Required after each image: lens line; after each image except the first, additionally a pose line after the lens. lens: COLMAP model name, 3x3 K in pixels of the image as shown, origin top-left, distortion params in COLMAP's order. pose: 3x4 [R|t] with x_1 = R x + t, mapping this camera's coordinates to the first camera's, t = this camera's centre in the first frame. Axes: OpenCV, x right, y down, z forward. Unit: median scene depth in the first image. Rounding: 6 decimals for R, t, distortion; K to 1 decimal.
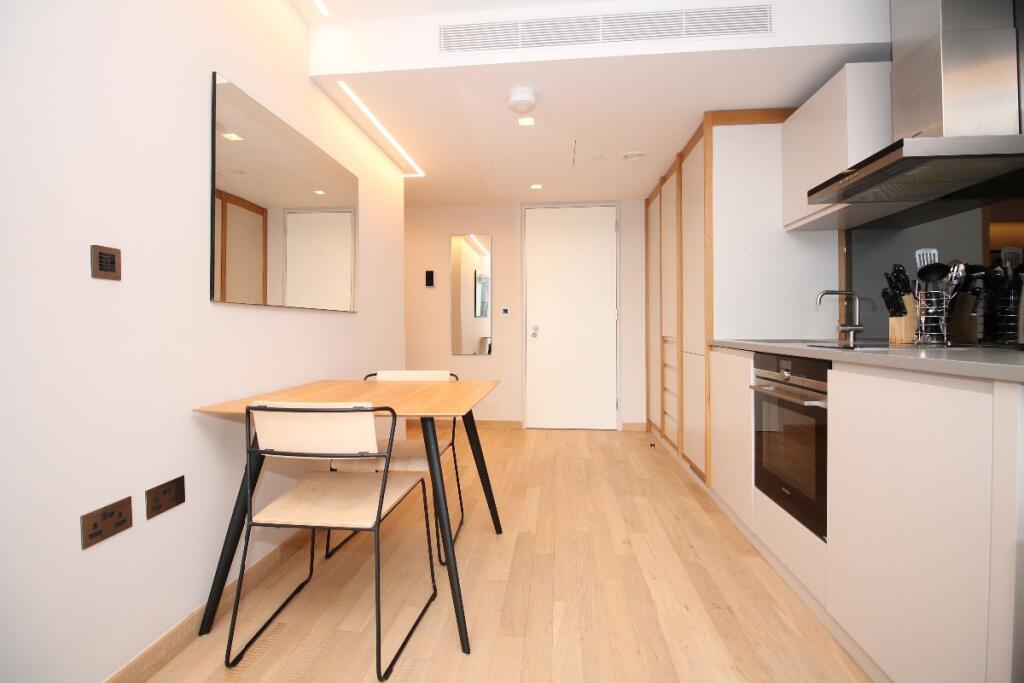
lens RADIAL K [[478.2, 0, 510.0], [0, 478.2, 330.7], [0, 0, 1]] dist [-0.002691, -0.008964]
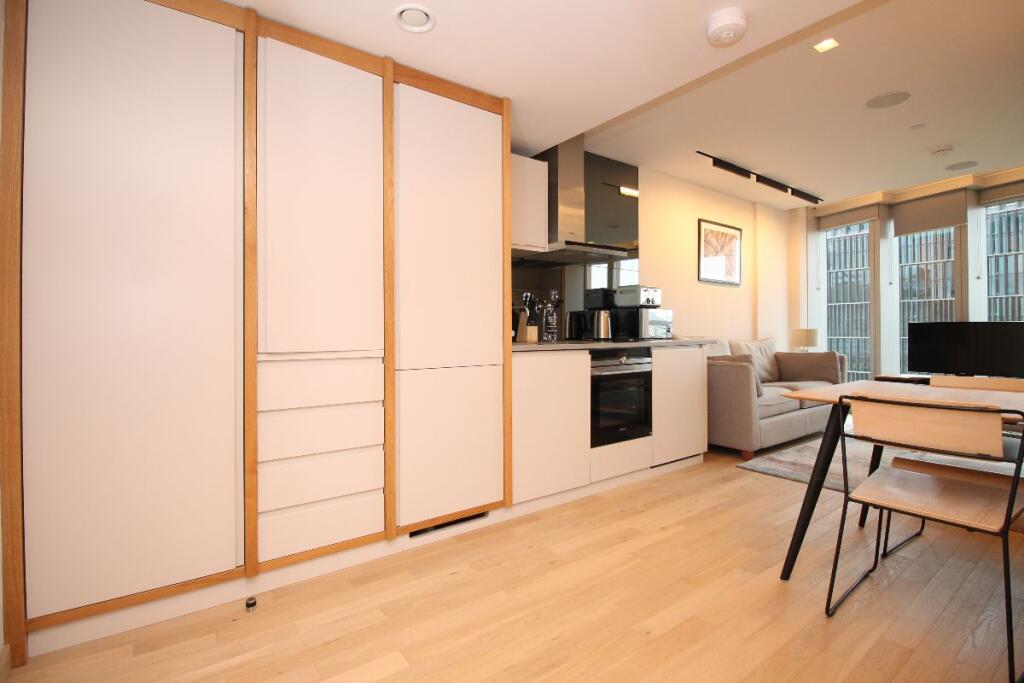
lens RADIAL K [[478.2, 0, 510.0], [0, 478.2, 330.7], [0, 0, 1]] dist [-0.002691, -0.008964]
pose [[-0.667743, 0.004936, 0.744375, -0.343853], [0.011331, 0.999930, 0.003533, -0.016305], [-0.744305, 0.010793, -0.667752, 2.053029]]
